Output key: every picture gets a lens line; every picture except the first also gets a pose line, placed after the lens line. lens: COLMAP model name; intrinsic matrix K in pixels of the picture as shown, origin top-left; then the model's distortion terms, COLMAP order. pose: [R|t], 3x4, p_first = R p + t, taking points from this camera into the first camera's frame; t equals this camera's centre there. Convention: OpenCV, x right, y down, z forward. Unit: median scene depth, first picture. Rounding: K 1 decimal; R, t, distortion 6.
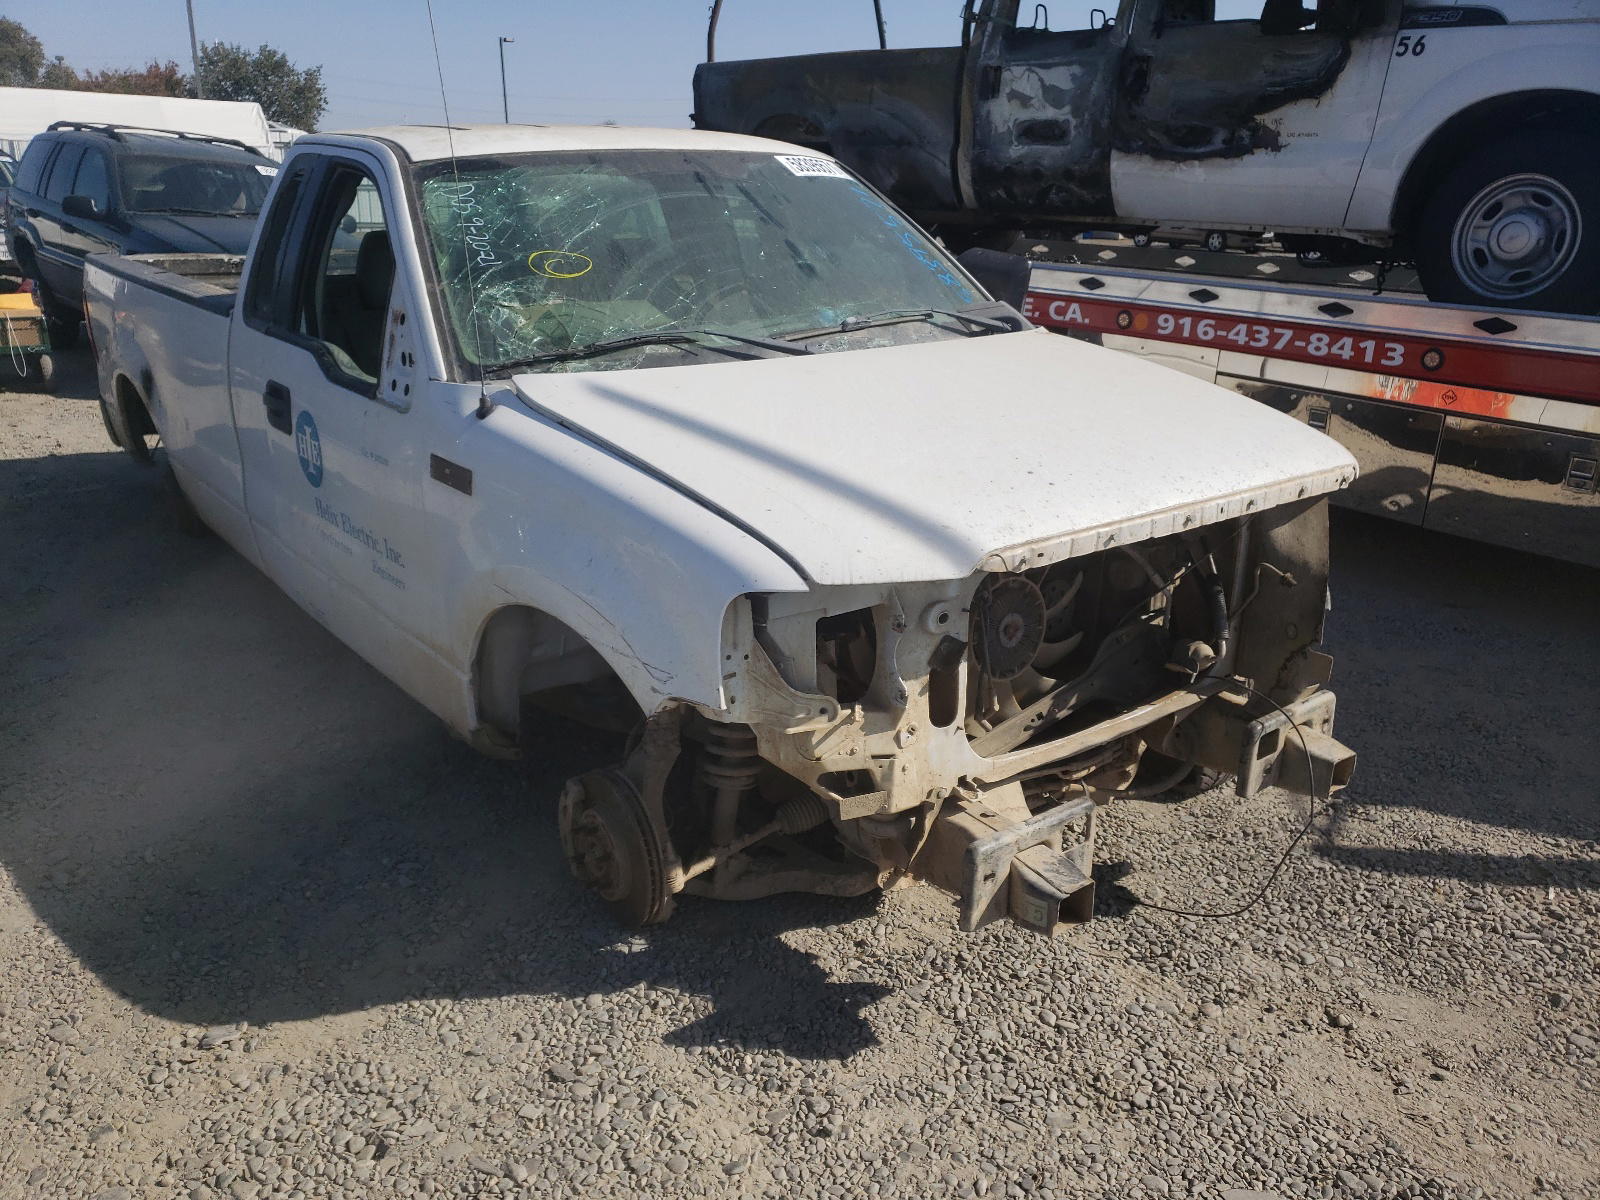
lens RADIAL K [[1184.8, 0, 834.0], [0, 1184.8, 564.7], [0, 0, 1]] dist [0.025442, -0.000968]
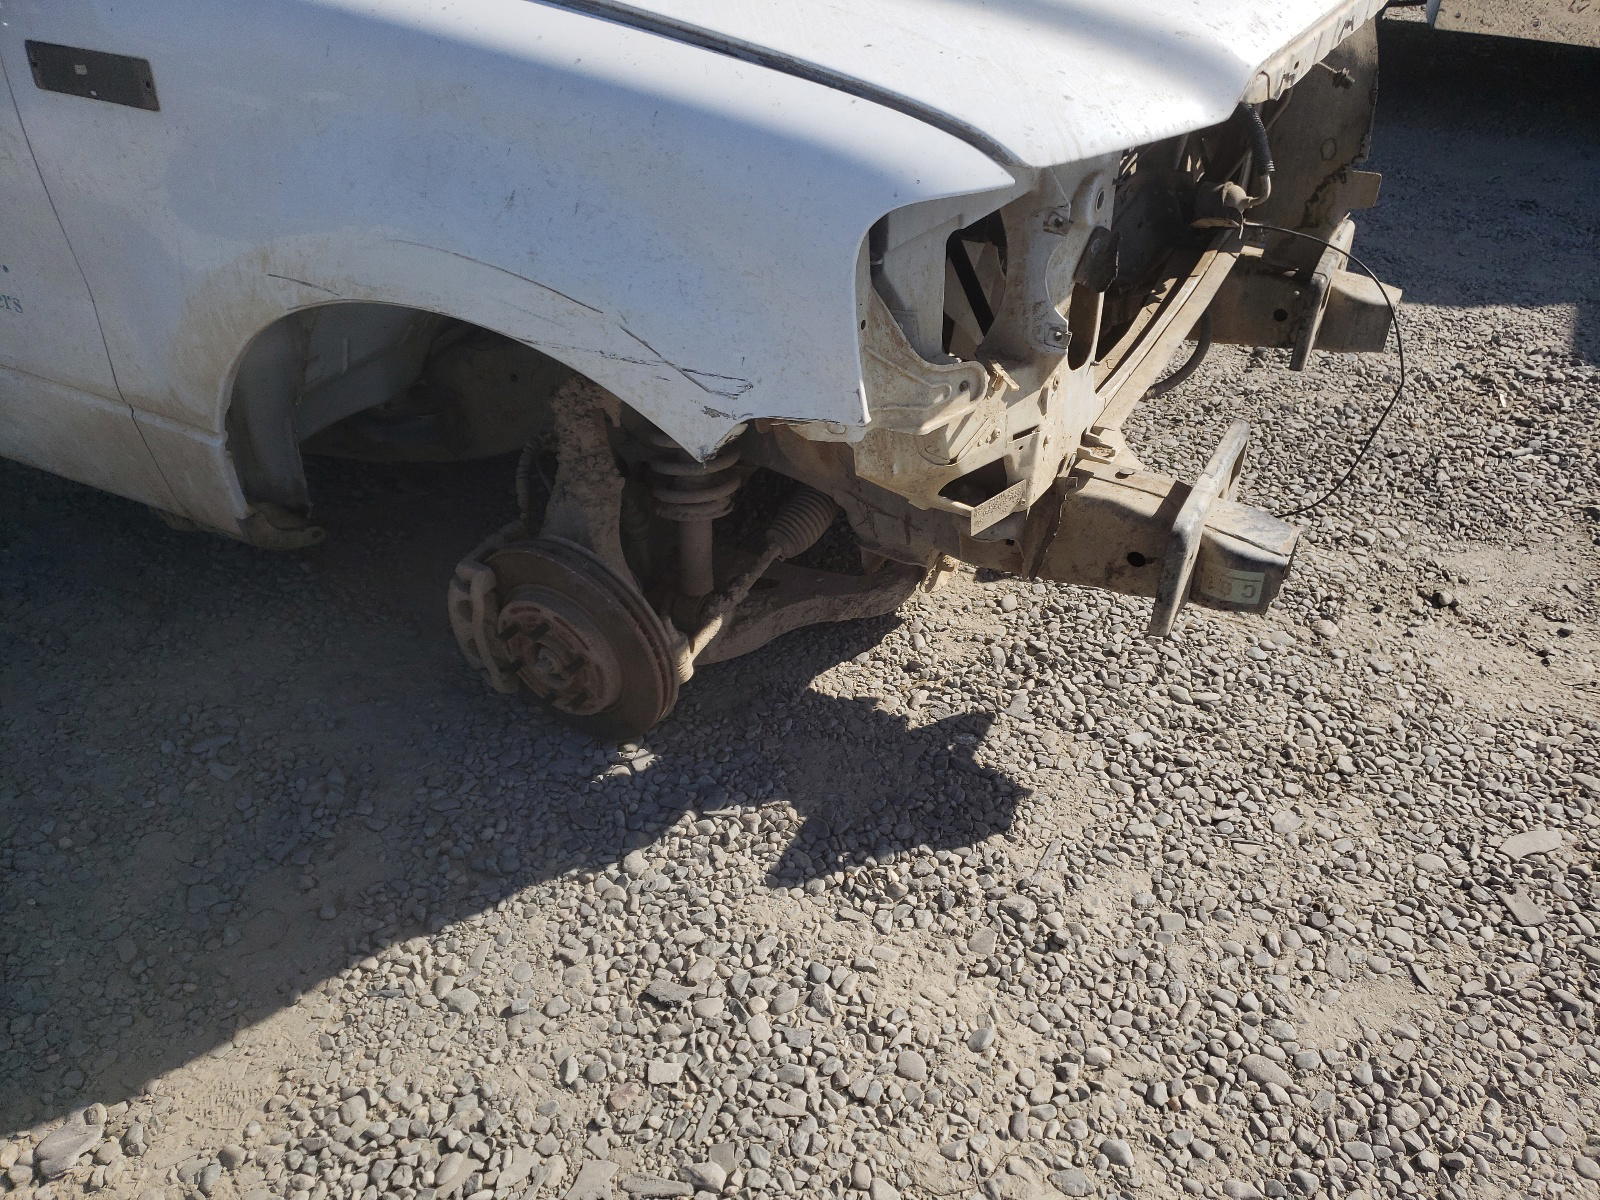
lens RADIAL K [[1184.8, 0, 834.0], [0, 1184.8, 564.7], [0, 0, 1]] dist [0.025442, -0.000968]
pose [[0.921292, -0.253097, 0.295235, -0.274009], [0.140021, 0.924189, 0.355343, -0.020602], [-0.362789, -0.286035, 0.886887, 0.433837]]
